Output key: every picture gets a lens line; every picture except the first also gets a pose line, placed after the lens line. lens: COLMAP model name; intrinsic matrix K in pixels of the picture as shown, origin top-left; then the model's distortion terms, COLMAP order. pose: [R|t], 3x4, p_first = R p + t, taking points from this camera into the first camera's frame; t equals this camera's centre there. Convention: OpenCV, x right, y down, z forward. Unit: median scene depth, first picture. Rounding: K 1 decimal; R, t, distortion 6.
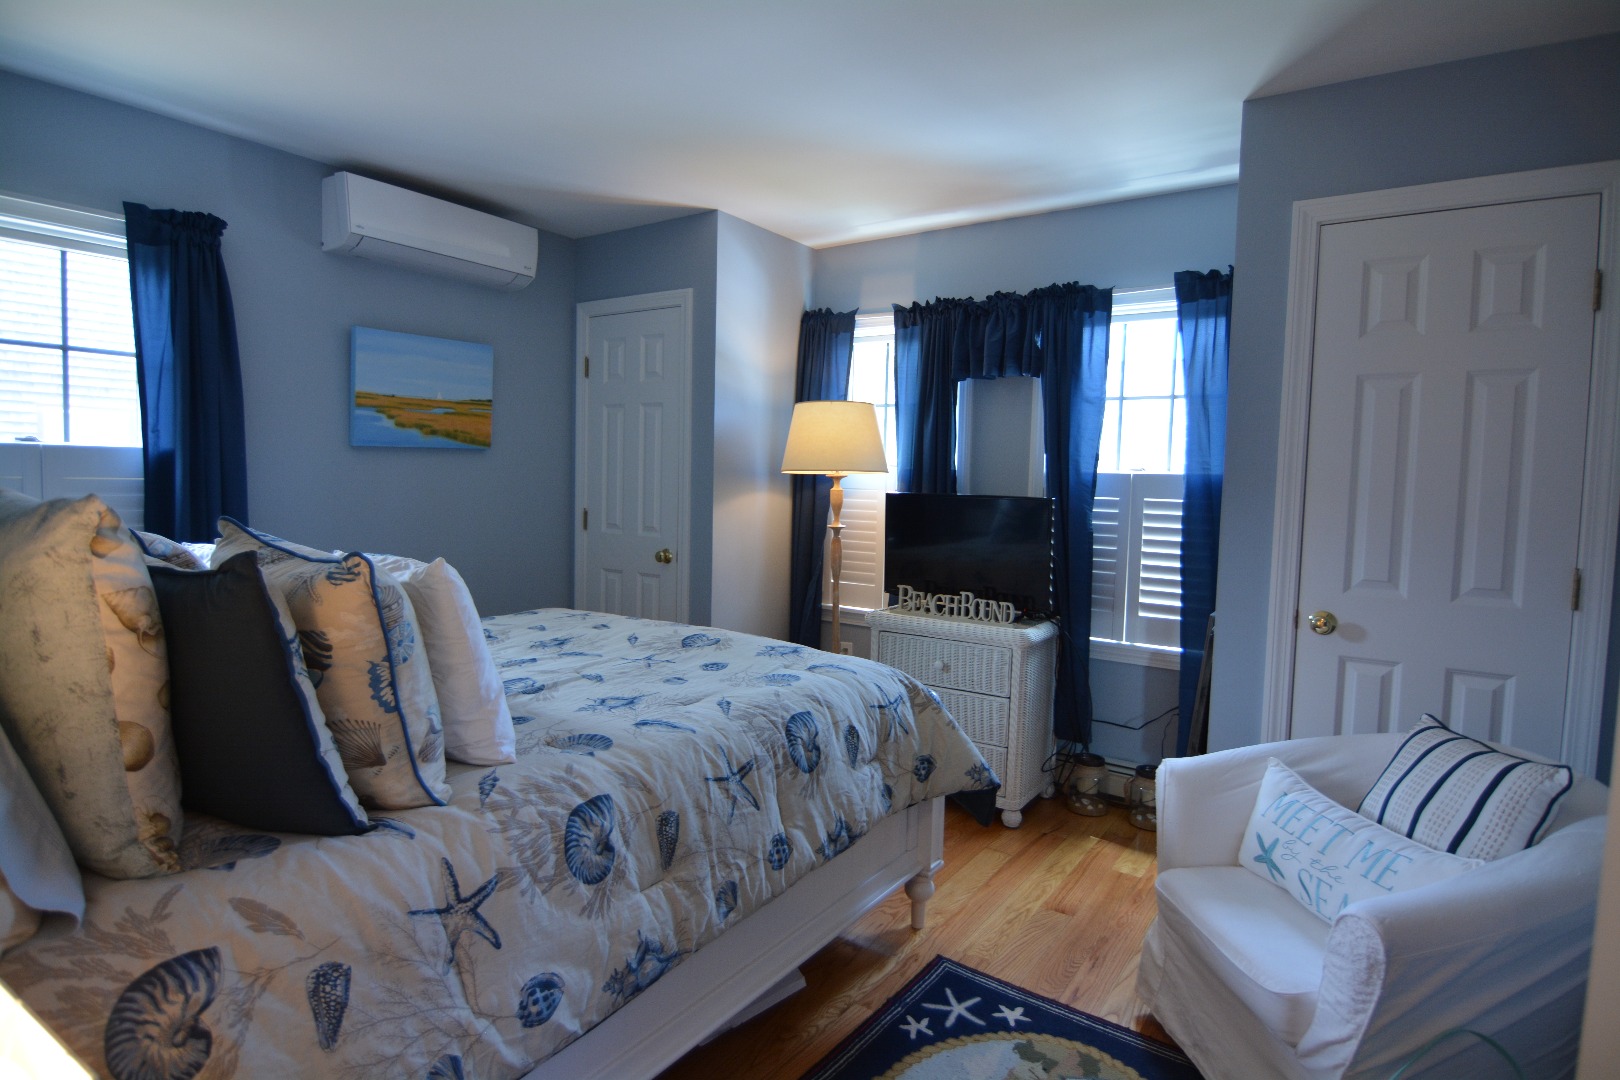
lens RADIAL K [[868.4, 0, 808.0], [0, 868.4, 538.6], [0, 0, 1]] dist [-0.000160, 0.000121]
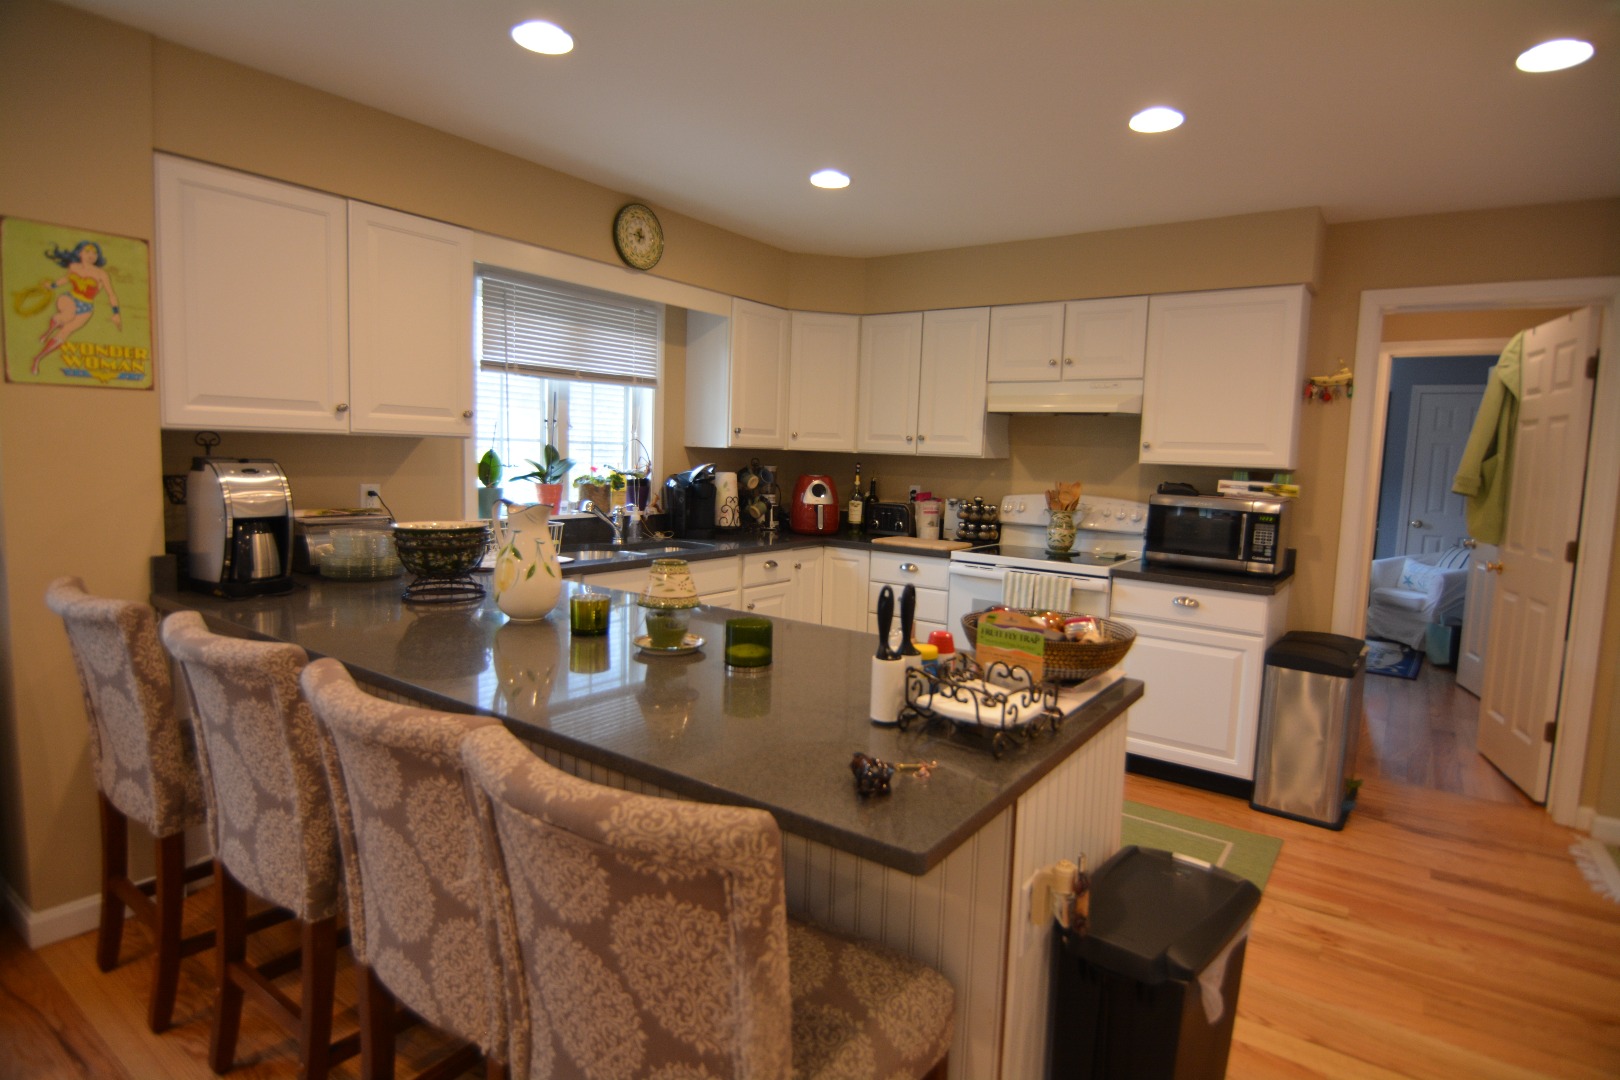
lens RADIAL K [[868.4, 0, 813.2], [0, 868.4, 538.4], [0, 0, 1]] dist [-0.000160, 0.000121]
pose [[0.999923, 0.003998, -0.011779, -1.520160], [-0.003518, 0.999175, 0.040468, 0.031689], [0.011931, -0.040423, 0.999111, -2.109031]]
